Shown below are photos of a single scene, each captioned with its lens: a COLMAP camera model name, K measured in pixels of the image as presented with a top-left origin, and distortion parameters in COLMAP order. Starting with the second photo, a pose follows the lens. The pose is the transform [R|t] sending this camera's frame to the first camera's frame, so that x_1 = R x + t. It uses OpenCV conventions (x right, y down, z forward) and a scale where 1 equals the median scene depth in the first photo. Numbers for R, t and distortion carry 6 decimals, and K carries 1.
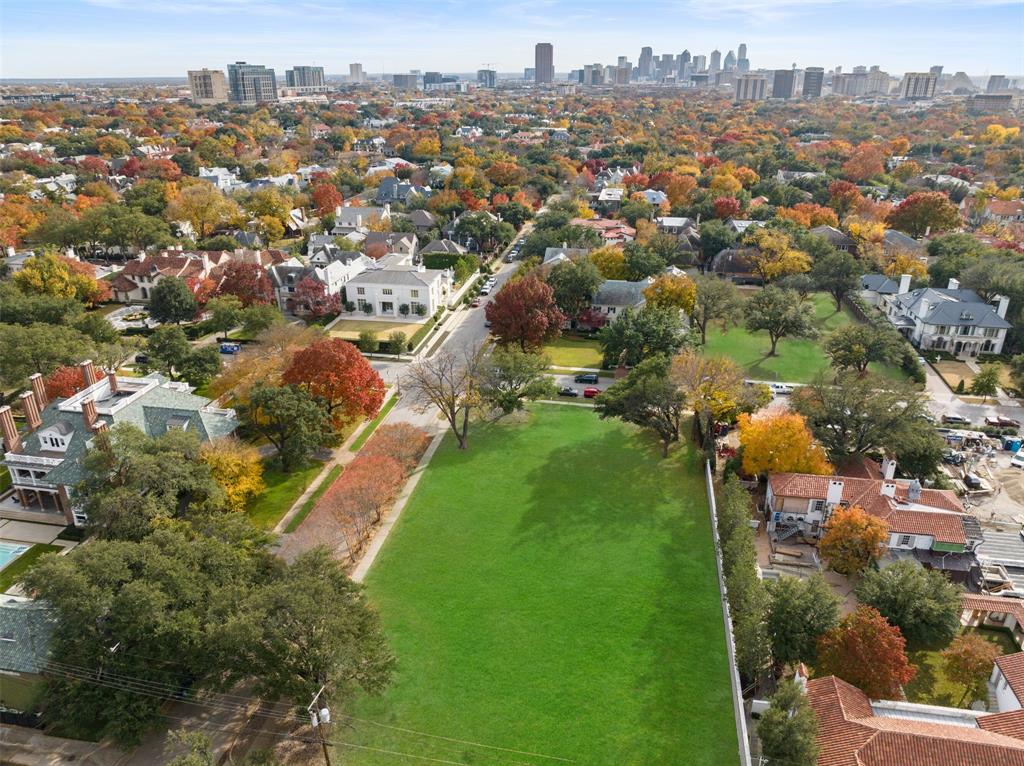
lens RADIAL K [[719.4, 0, 518.6], [0, 719.4, 382.8], [0, 0, 1]] dist [-0.029059, -0.001920]
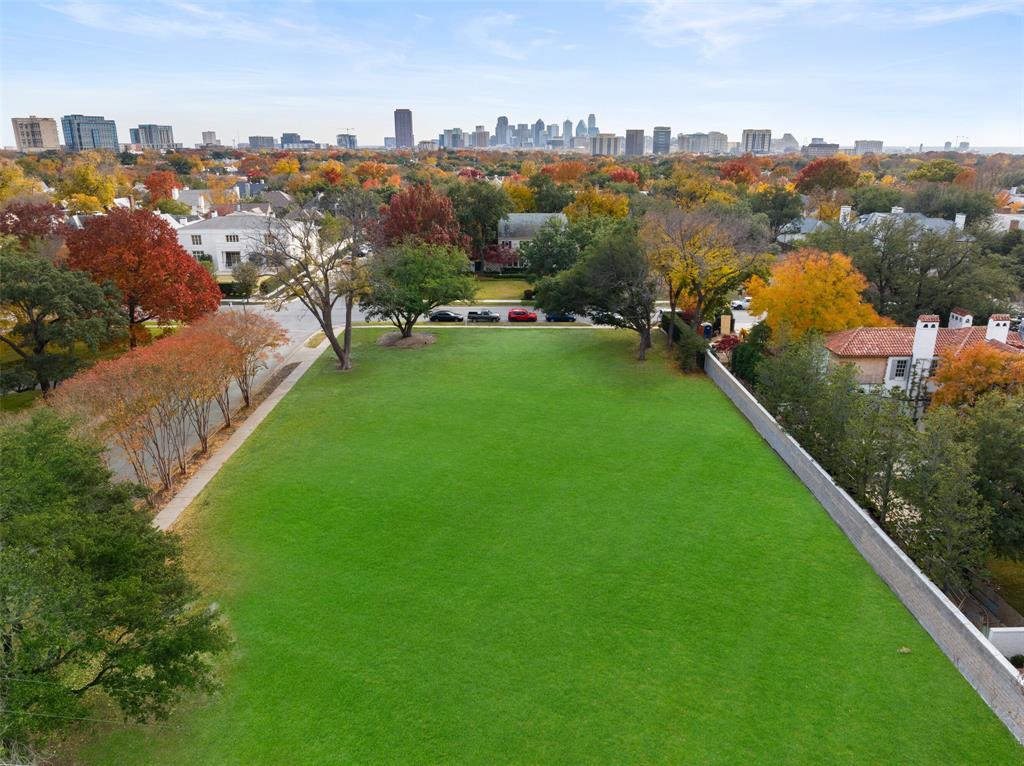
lens RADIAL K [[721.8, 0, 517.6], [0, 721.8, 383.0], [0, 0, 1]] dist [-0.037574, 0.002537]
pose [[0.983469, -0.057864, 0.171580, -0.022024], [0.072919, 0.993896, -0.082781, 0.104417], [-0.165743, 0.093924, 0.981686, 0.198609]]
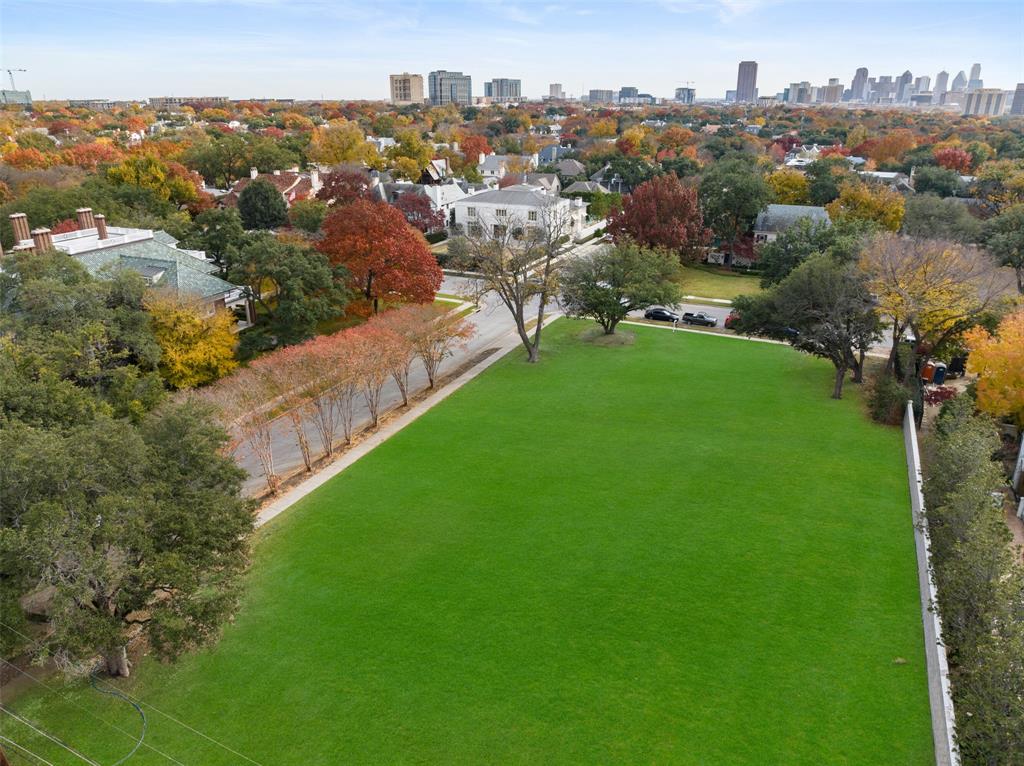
lens RADIAL K [[721.8, 0, 517.6], [0, 721.8, 383.0], [0, 0, 1]] dist [-0.037574, 0.002537]
pose [[0.966985, 0.090767, -0.238121, 0.048500], [-0.097981, 0.995014, -0.018613, 0.077322], [0.235245, 0.041330, 0.971057, 0.190430]]
